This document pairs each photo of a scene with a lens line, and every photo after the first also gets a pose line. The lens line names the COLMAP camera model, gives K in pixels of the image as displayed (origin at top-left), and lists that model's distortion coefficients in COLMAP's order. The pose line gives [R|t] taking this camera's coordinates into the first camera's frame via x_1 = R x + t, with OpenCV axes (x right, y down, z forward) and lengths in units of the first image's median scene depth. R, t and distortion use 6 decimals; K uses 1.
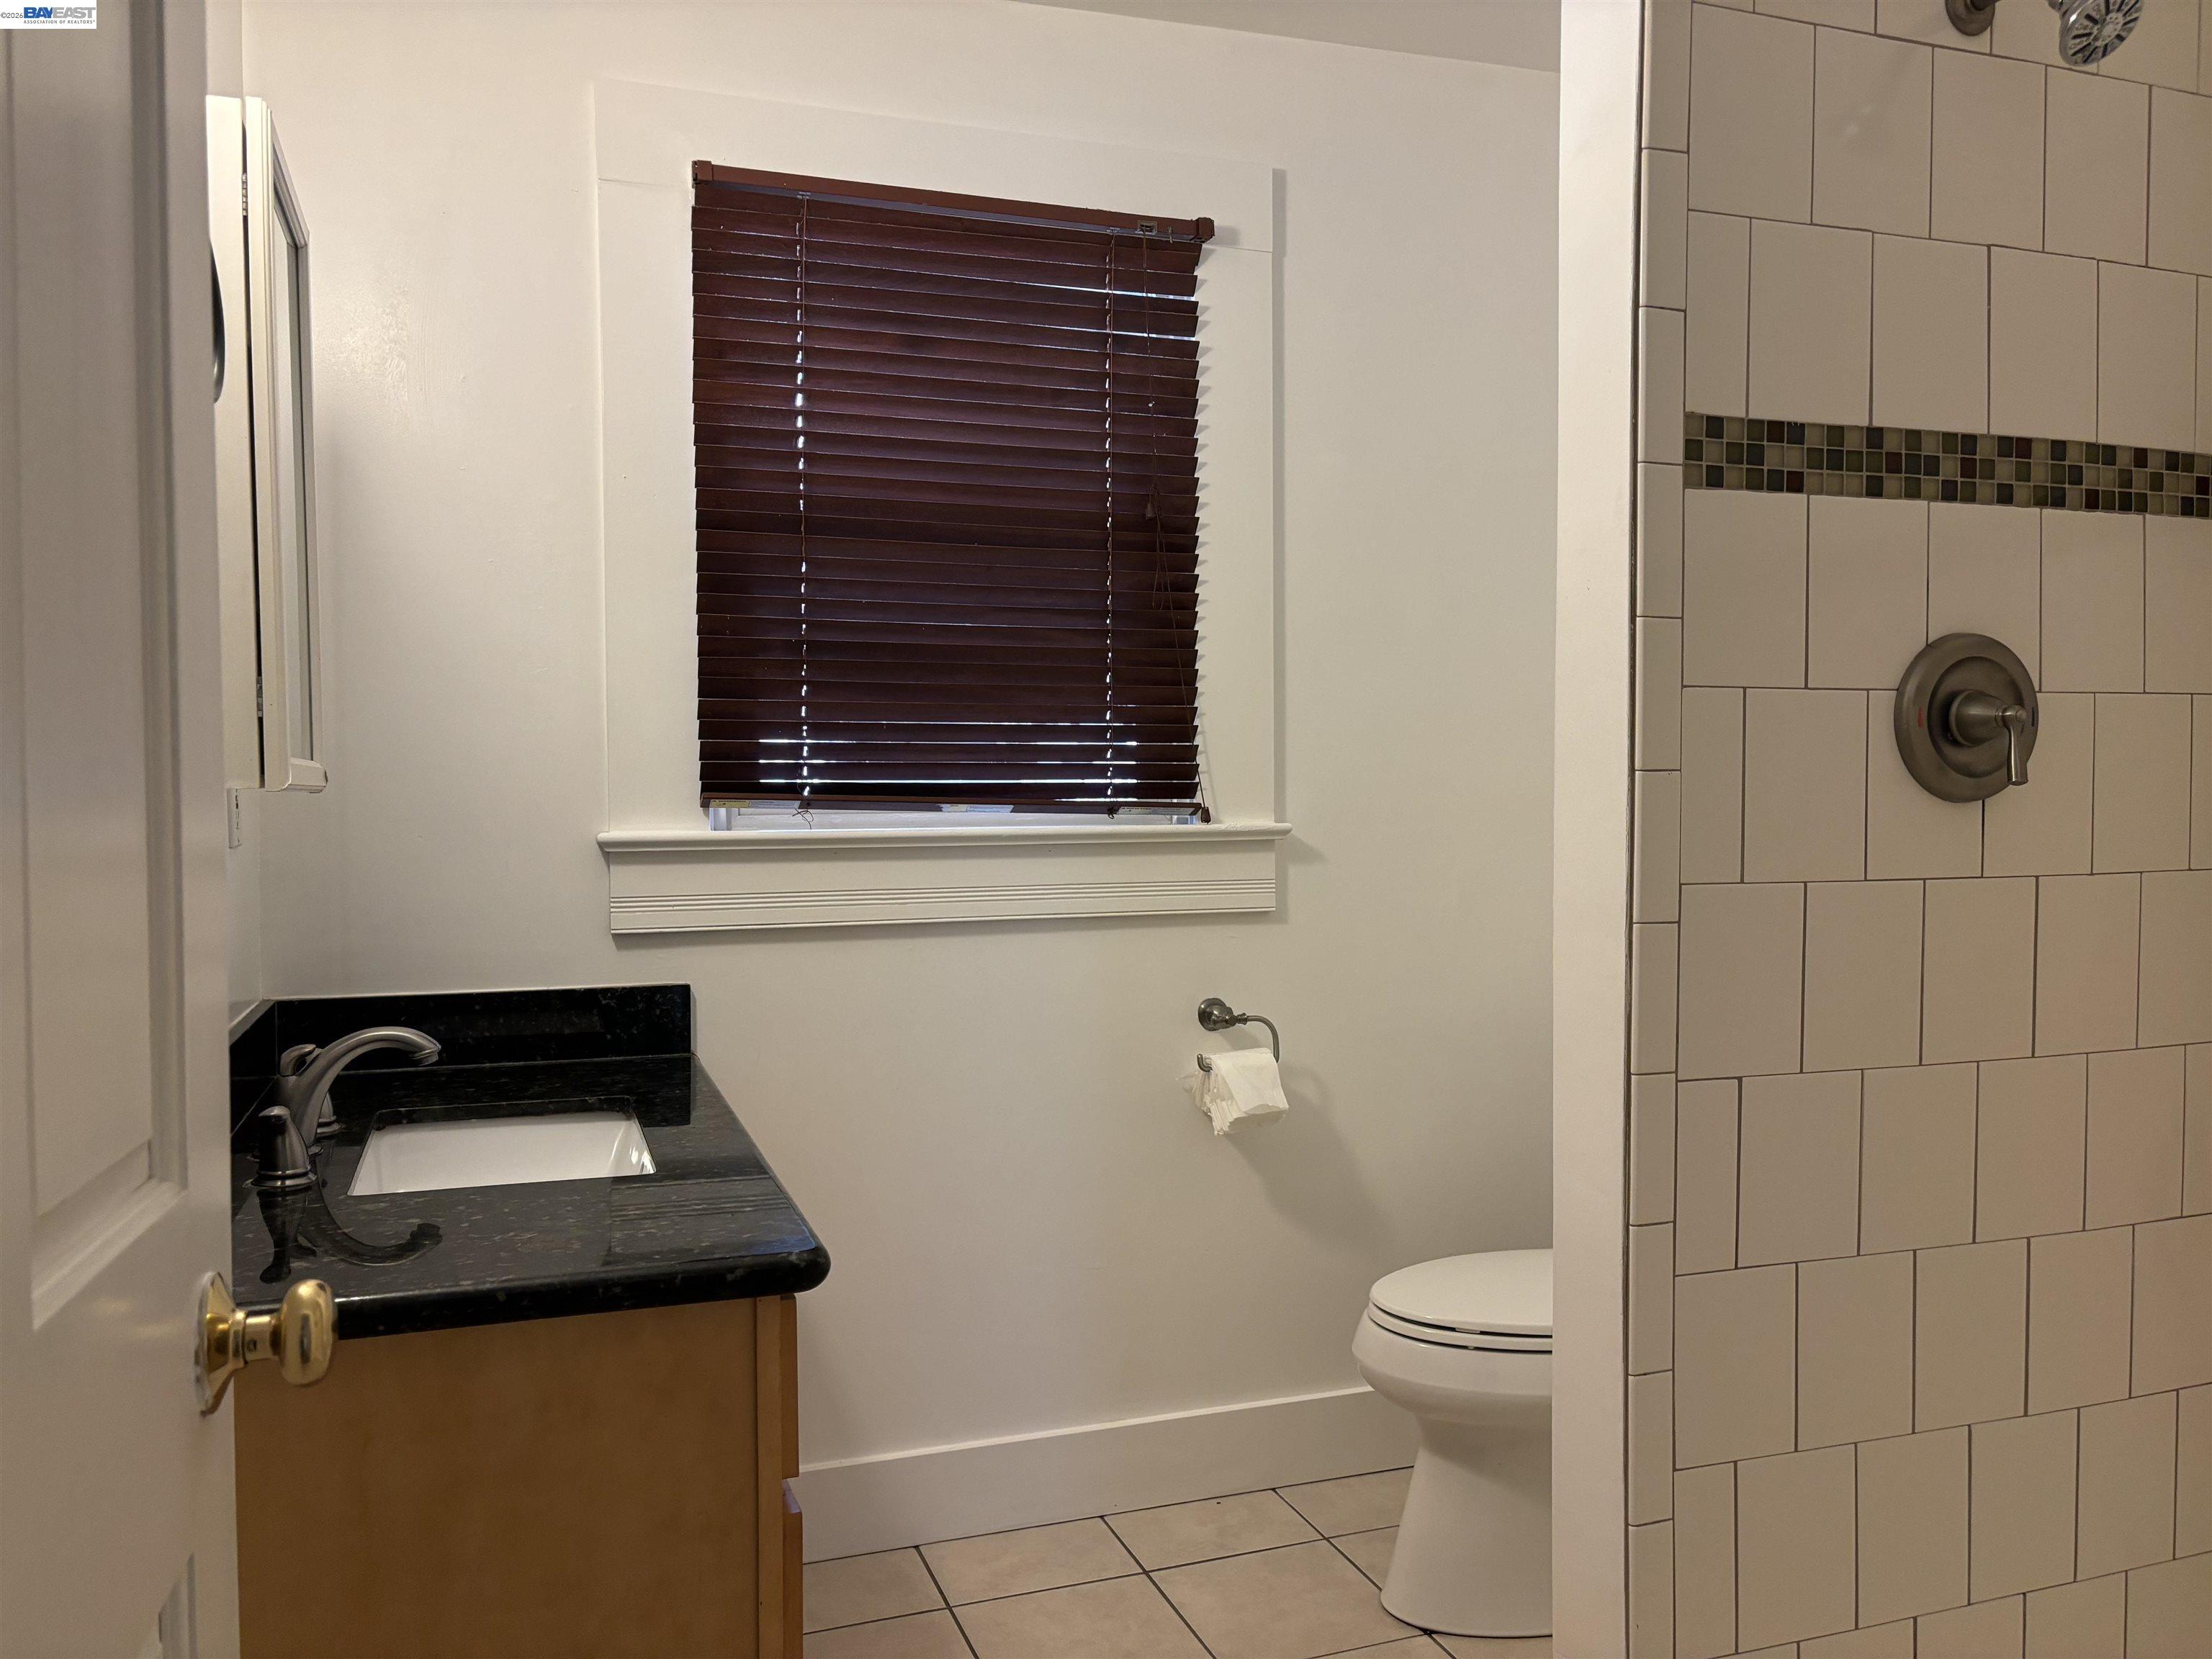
lens RADIAL K [[1680.4, 0, 1107.5], [0, 1680.4, 831.0], [0, 0, 1]] dist [0.051122, -0.039635]
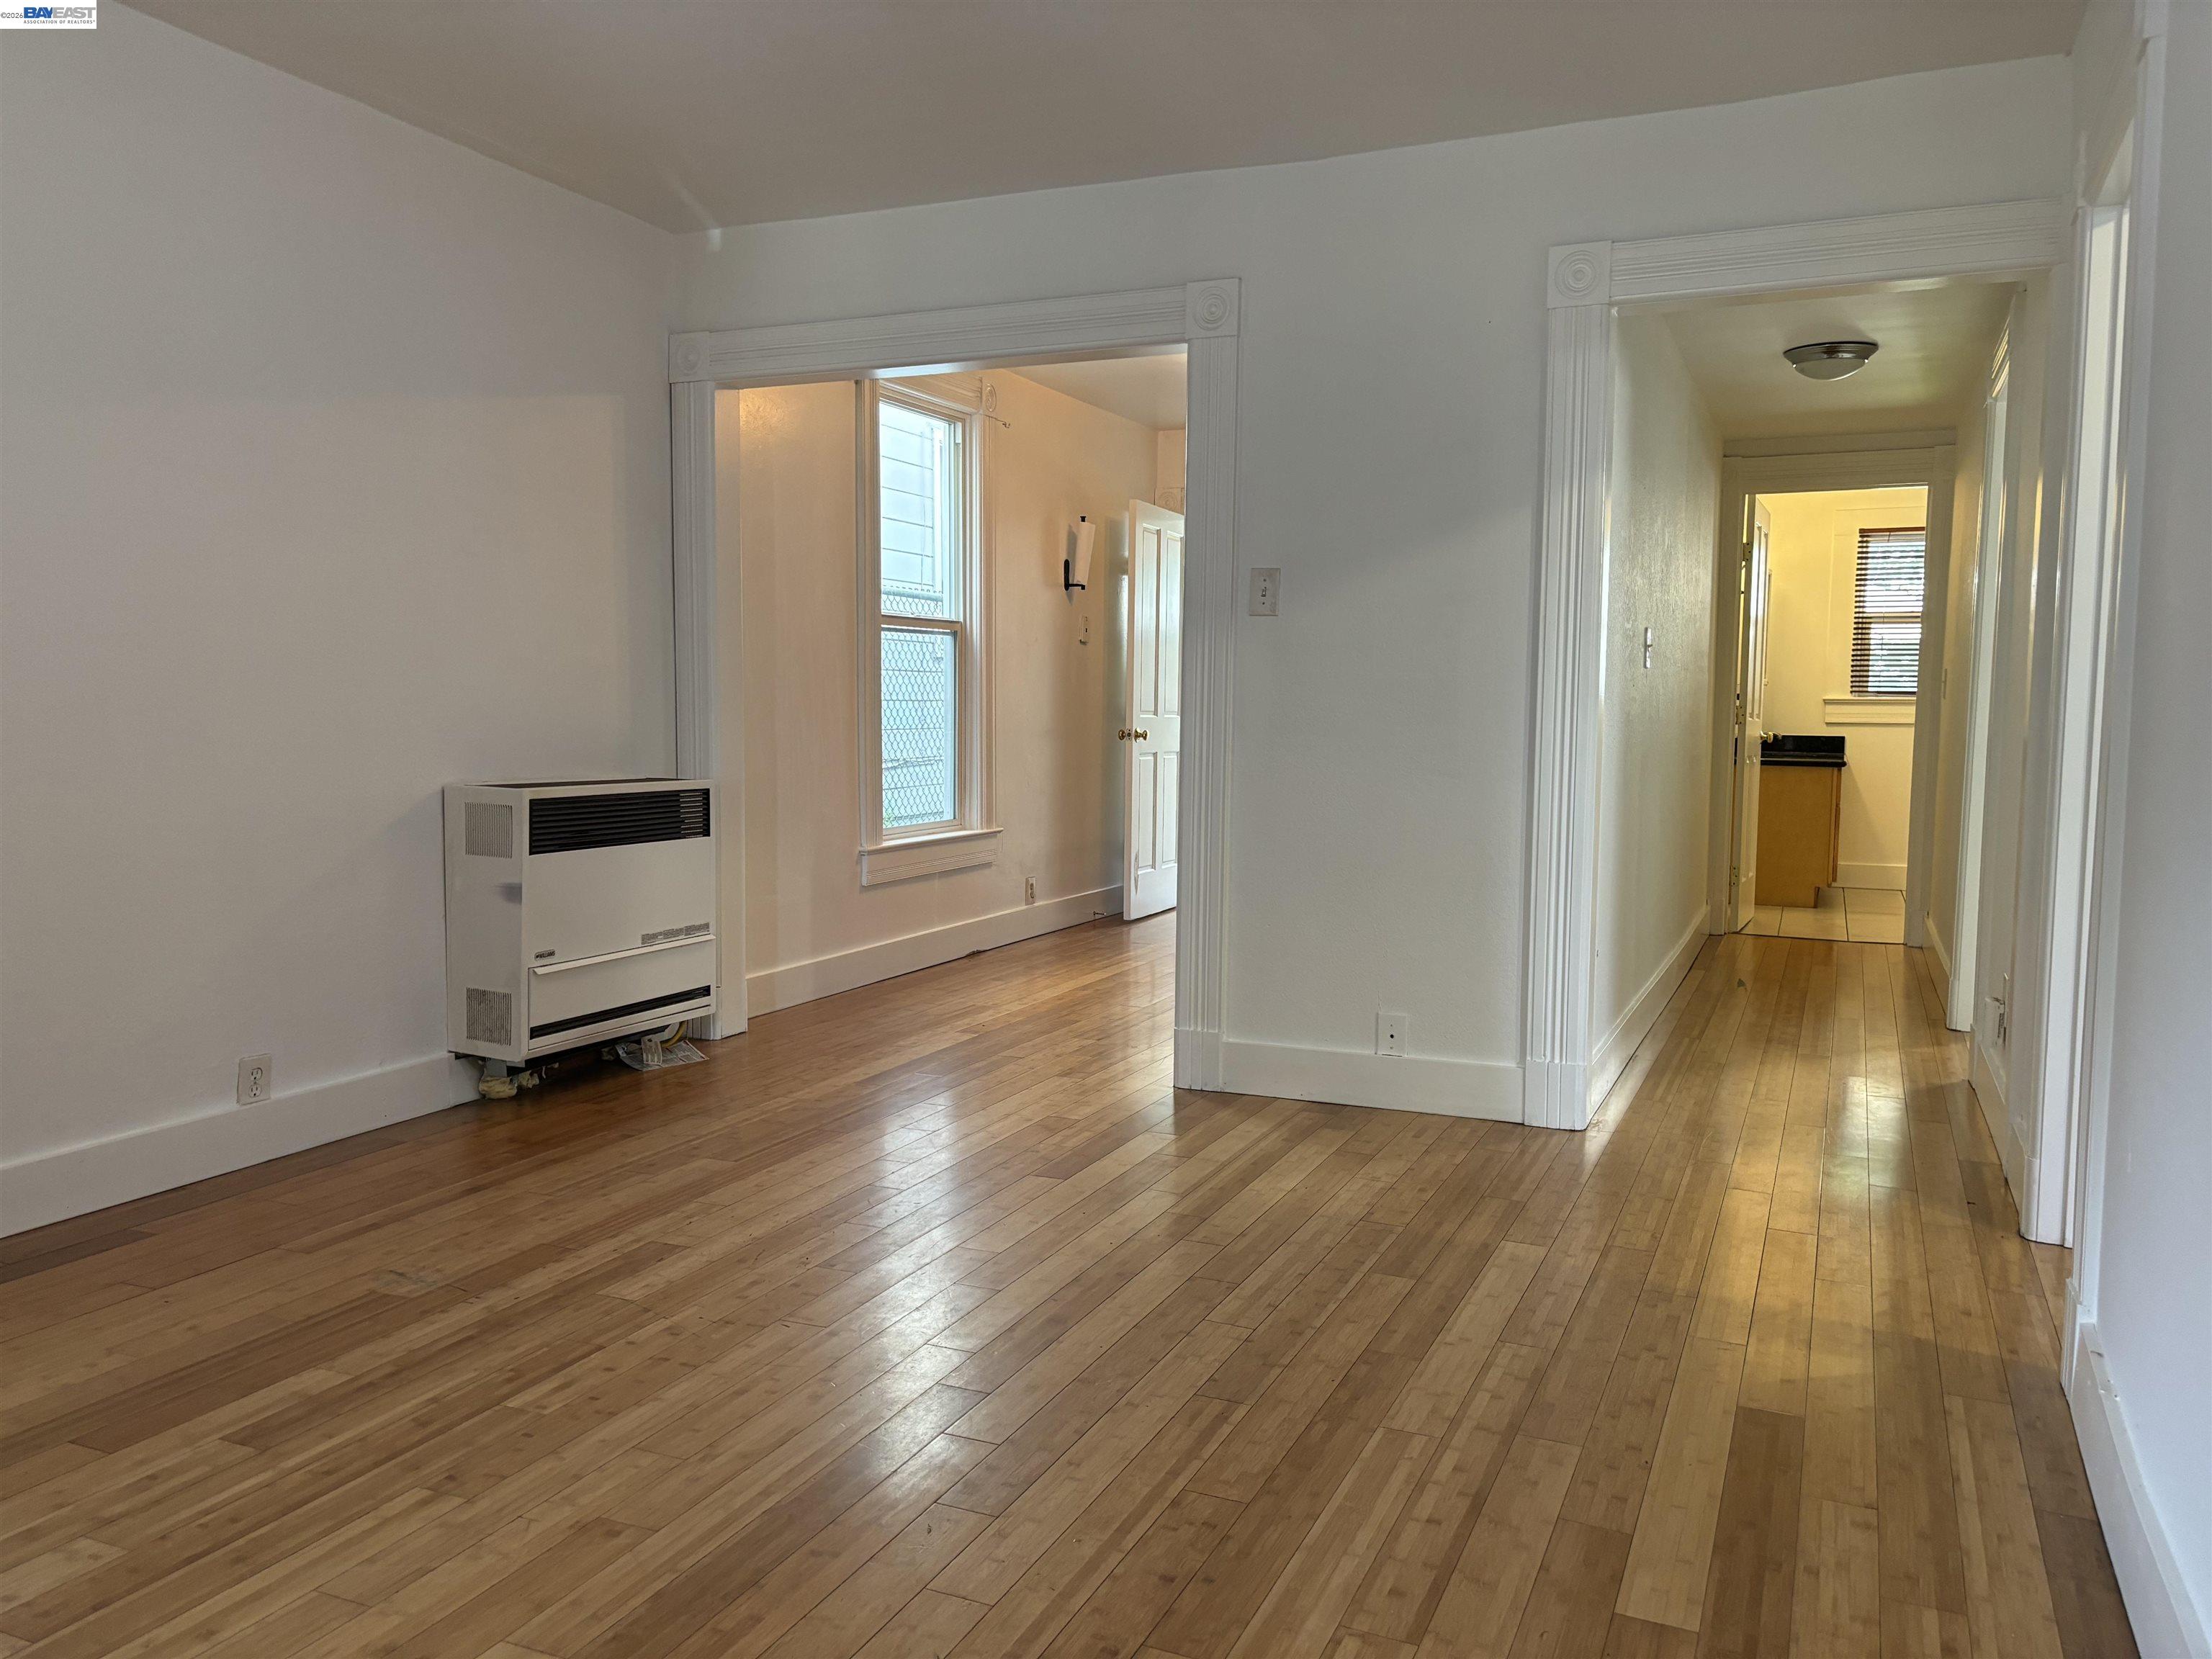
lens RADIAL K [[1680.4, 0, 1108.4], [0, 1680.4, 831.6], [0, 0, 1]] dist [0.051122, -0.039635]
pose [[0.726534, 0.065678, -0.683985, 1.219655], [-0.038922, 0.997757, 0.054463, 0.164995], [0.686027, -0.012947, 0.727460, -3.044182]]
